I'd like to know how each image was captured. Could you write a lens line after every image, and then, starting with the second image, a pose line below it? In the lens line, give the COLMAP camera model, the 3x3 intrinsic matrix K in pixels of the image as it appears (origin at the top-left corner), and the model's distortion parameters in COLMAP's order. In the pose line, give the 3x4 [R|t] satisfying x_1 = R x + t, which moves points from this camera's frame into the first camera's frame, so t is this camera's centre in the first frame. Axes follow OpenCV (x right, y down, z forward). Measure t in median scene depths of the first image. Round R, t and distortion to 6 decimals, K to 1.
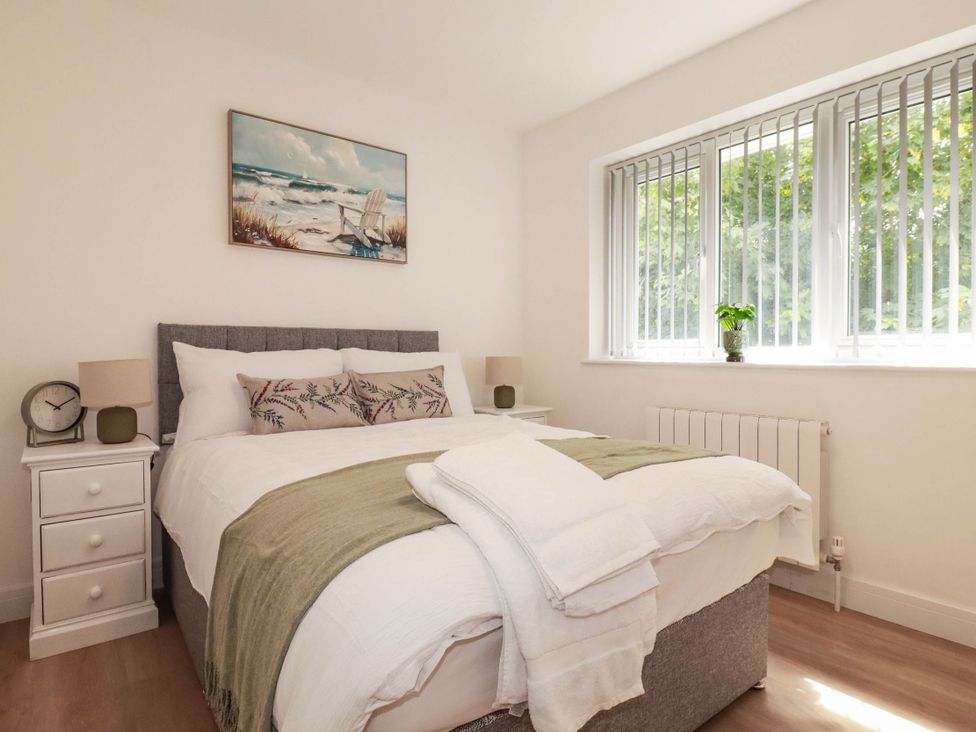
lens RADIAL K [[553.3, 0, 486.5], [0, 553.3, 362.1], [0, 0, 1]] dist [-0.007558, -0.003043]
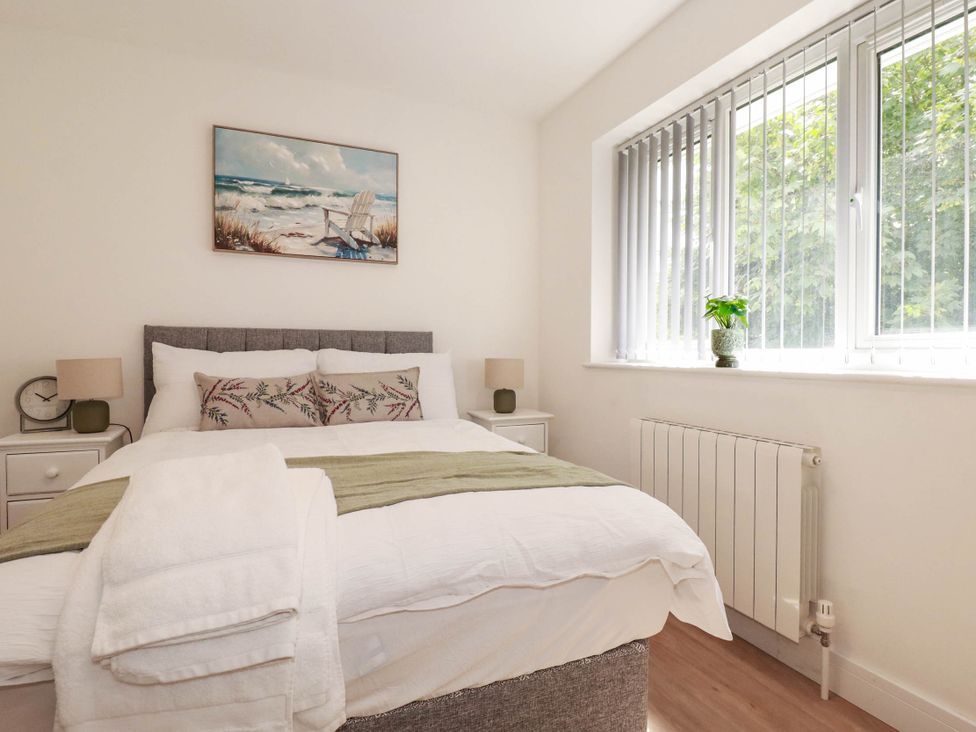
lens RADIAL K [[531.7, 0, 489.6], [0, 531.7, 362.9], [0, 0, 1]] dist [-0.011072, -0.001144]
pose [[0.963465, 0.011130, -0.267603, 0.320631], [-0.011514, 0.999934, 0.000132, -0.003185], [0.267587, 0.002954, 0.963529, 0.150773]]
